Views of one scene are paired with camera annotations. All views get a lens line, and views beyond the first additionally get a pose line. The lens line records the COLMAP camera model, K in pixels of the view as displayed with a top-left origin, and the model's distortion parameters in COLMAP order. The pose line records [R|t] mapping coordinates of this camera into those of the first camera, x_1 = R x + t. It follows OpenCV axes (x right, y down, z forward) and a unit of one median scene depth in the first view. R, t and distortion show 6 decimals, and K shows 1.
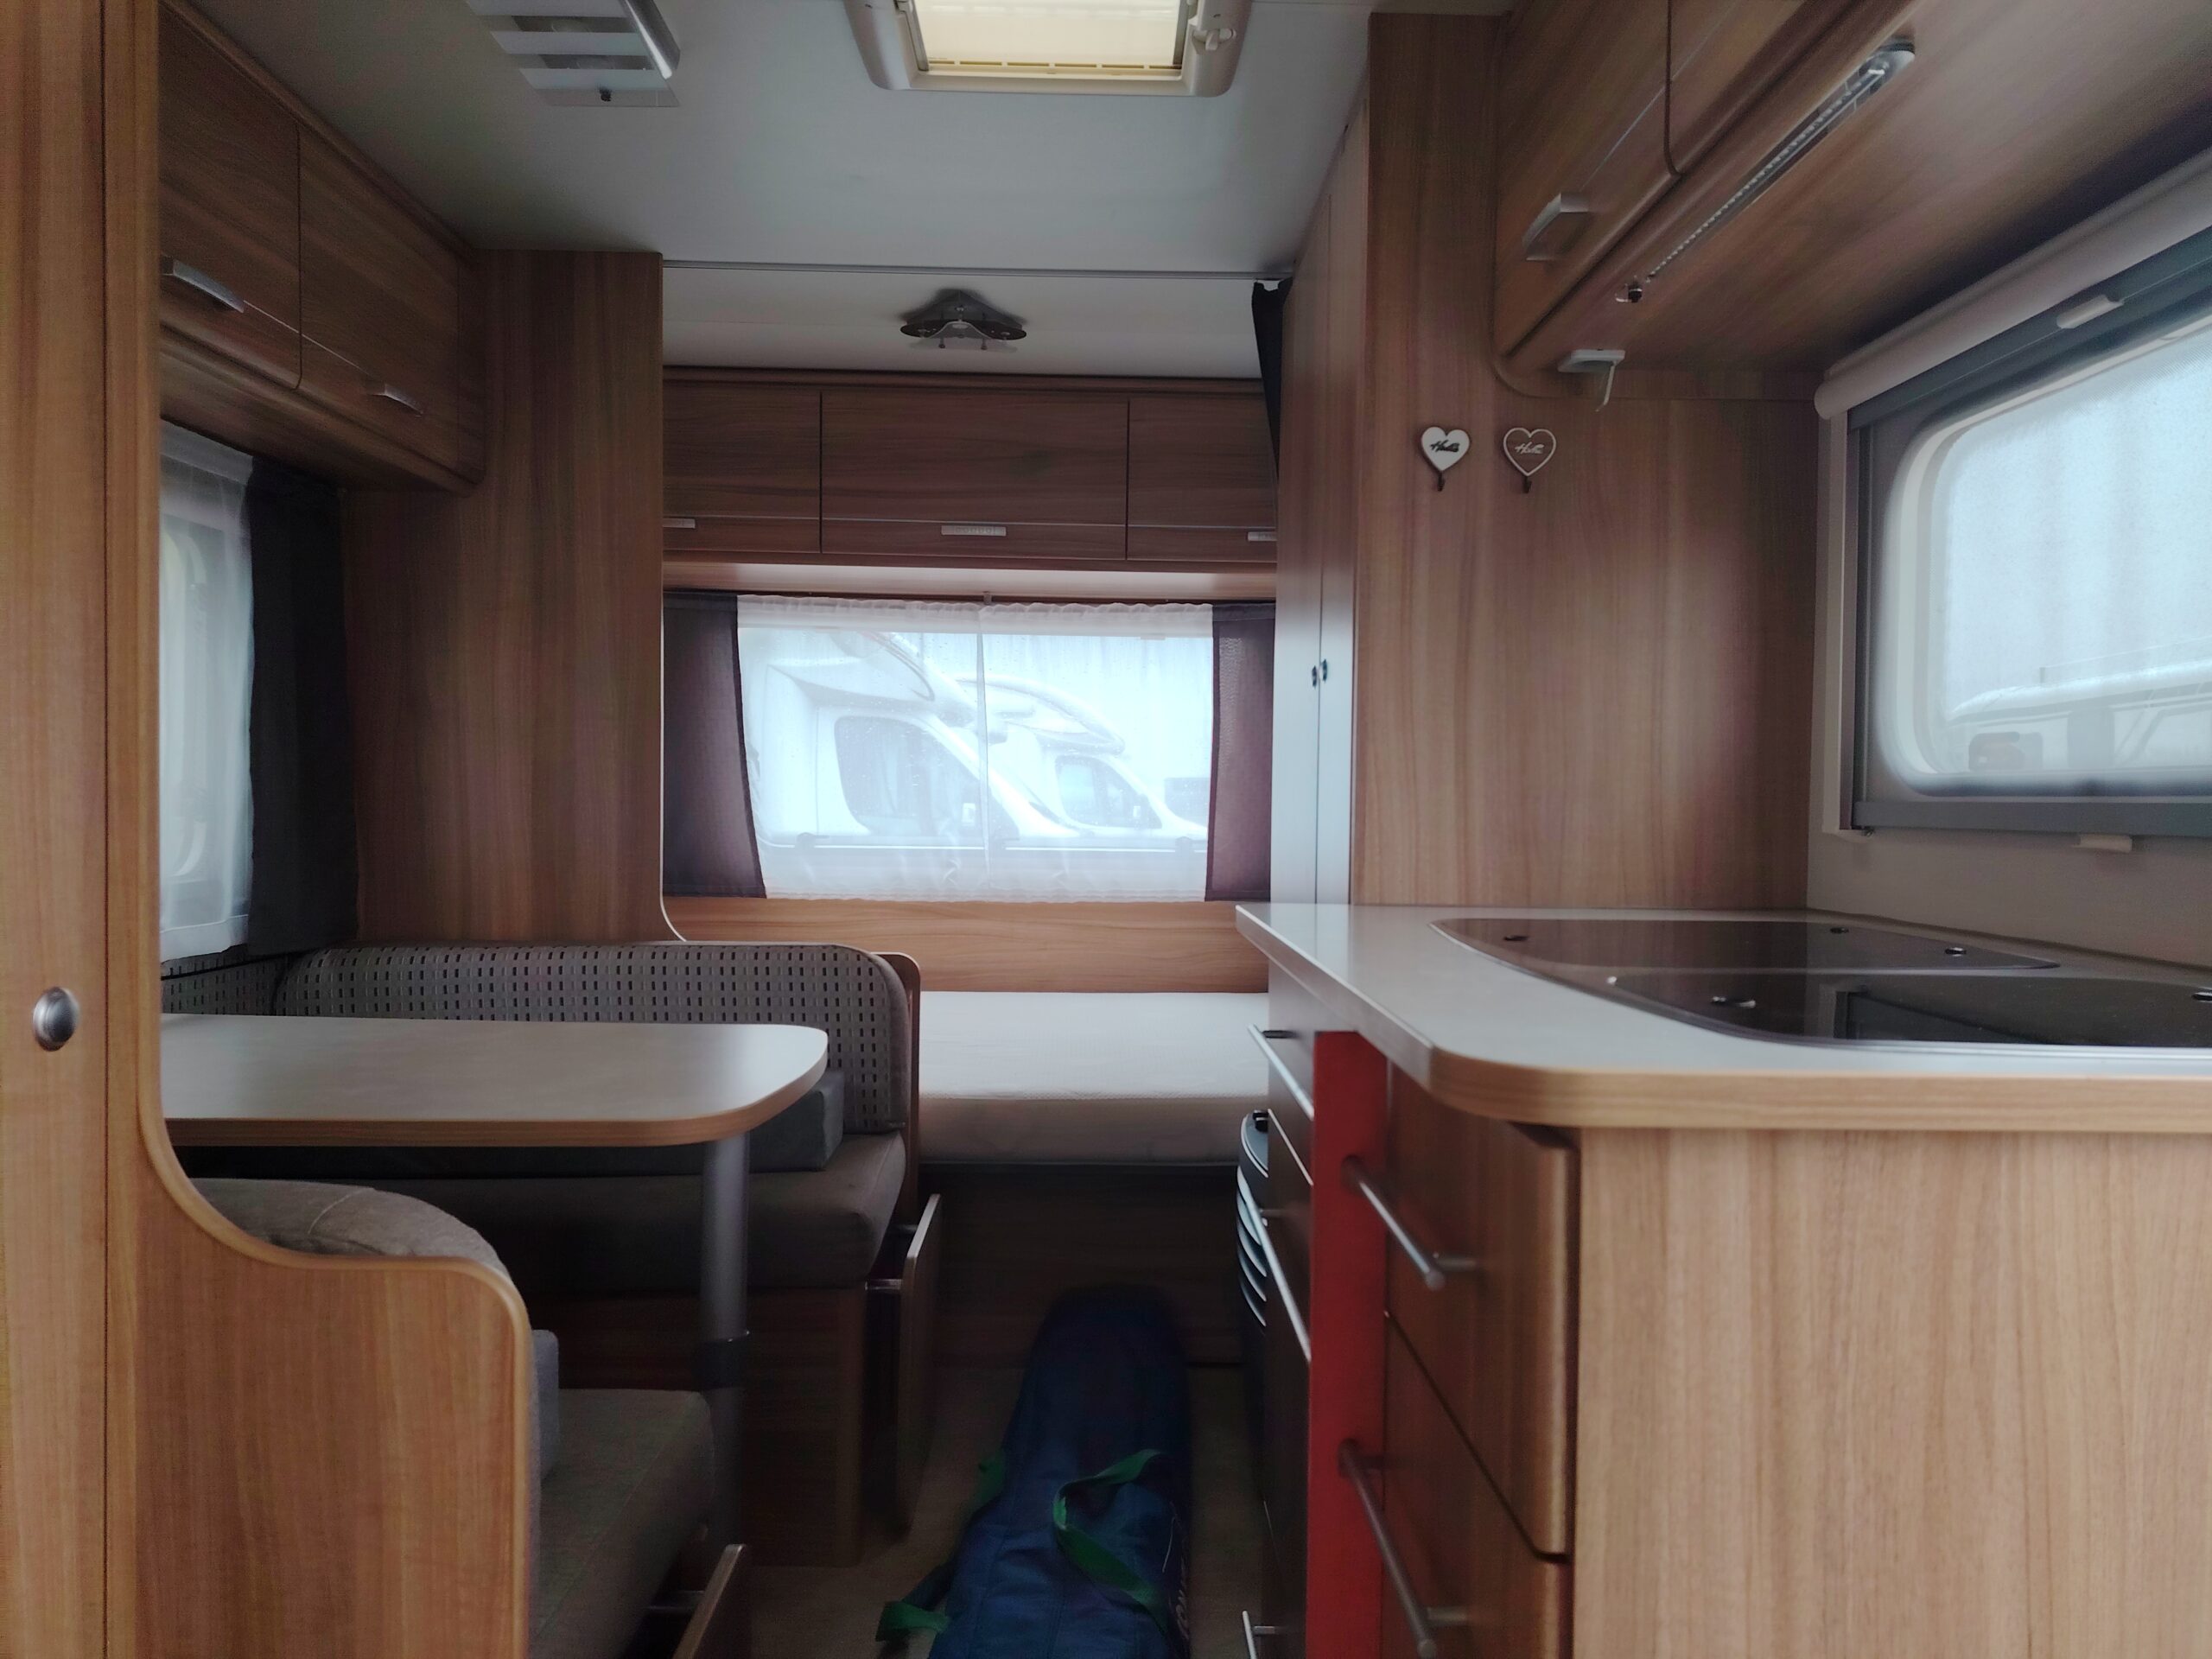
lens RADIAL K [[1533.3, 0, 1109.0], [0, 1533.3, 867.7], [0, 0, 1]] dist [0.050926, -0.116945]
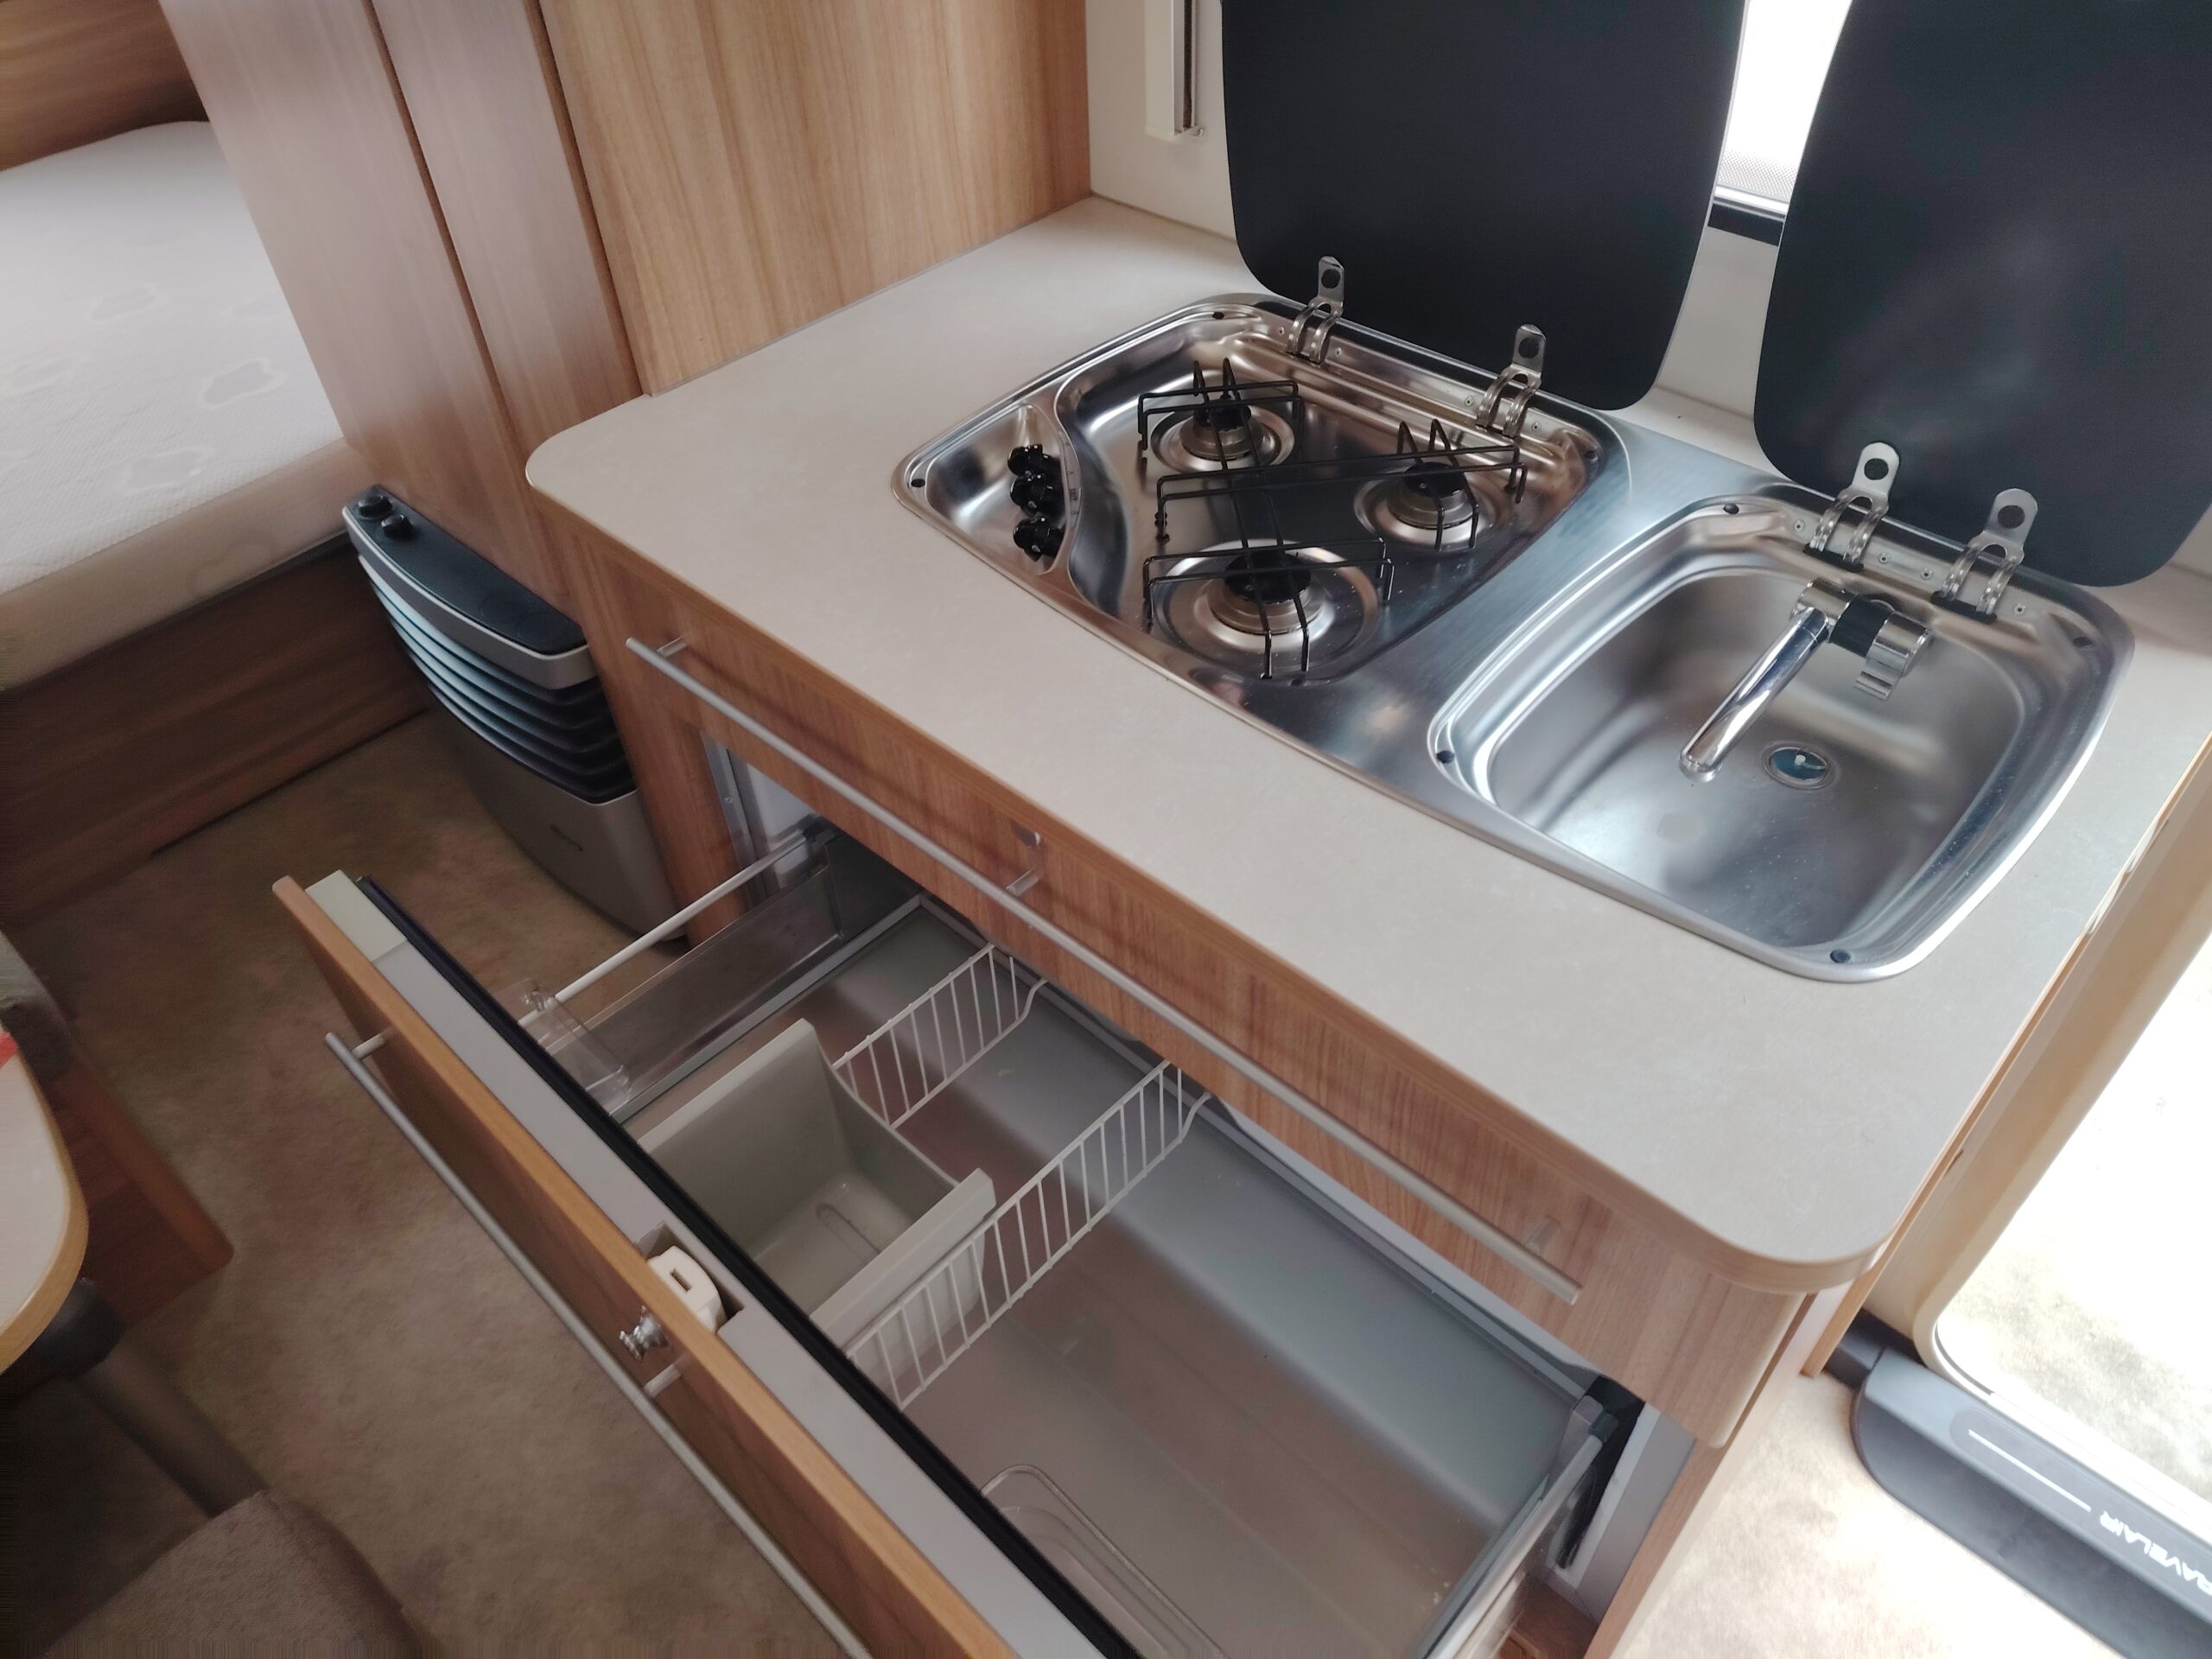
lens RADIAL K [[1539.3, 0, 1106.0], [0, 1539.3, 829.5], [0, 0, 1]] dist [0.020799, -0.012083]
pose [[0.695428, -0.522549, 0.493277, -0.114289], [0.066906, 0.730549, 0.679575, -0.225913], [-0.715474, -0.439592, 0.543006, 0.284425]]
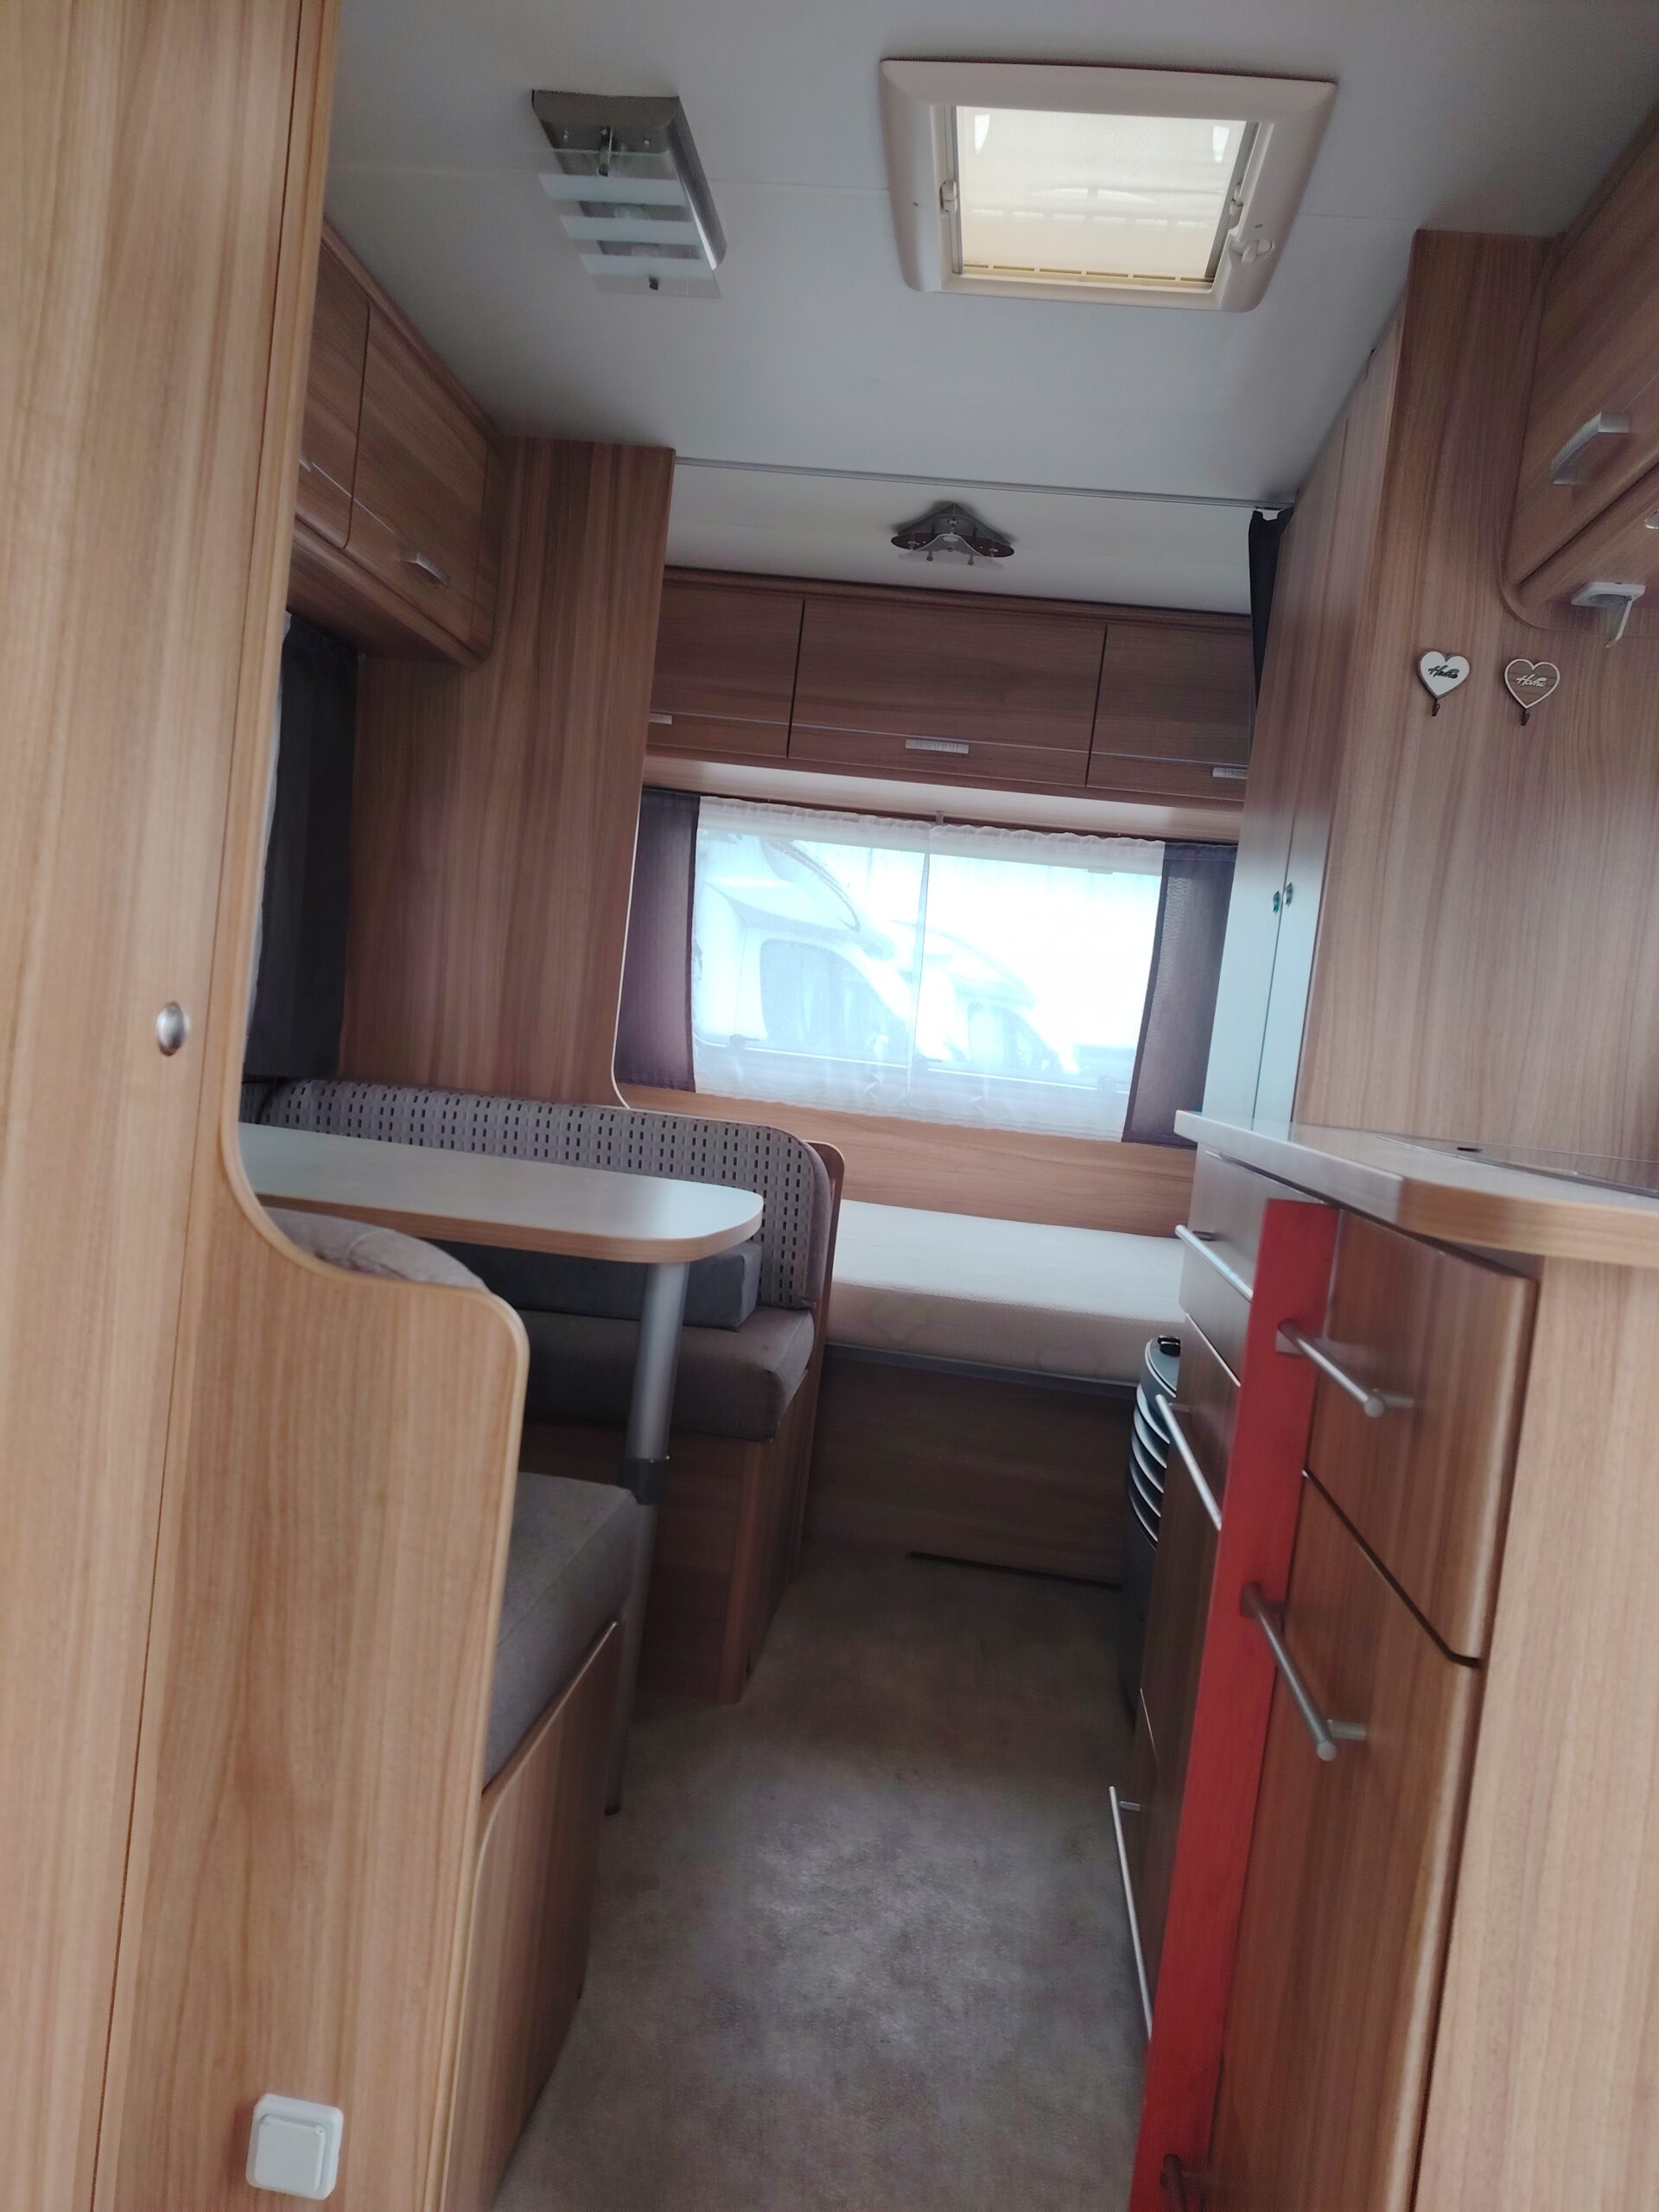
lens RADIAL K [[1535.4, 0, 804.8], [0, 1535.4, 1147.8], [0, 0, 1]] dist [0.068948, -0.123832]
pose [[0.985738, 0.108649, -0.128516, -0.019405], [-0.106235, 0.994014, 0.025516, 0.037145], [0.130519, -0.011500, 0.991379, -0.034948]]
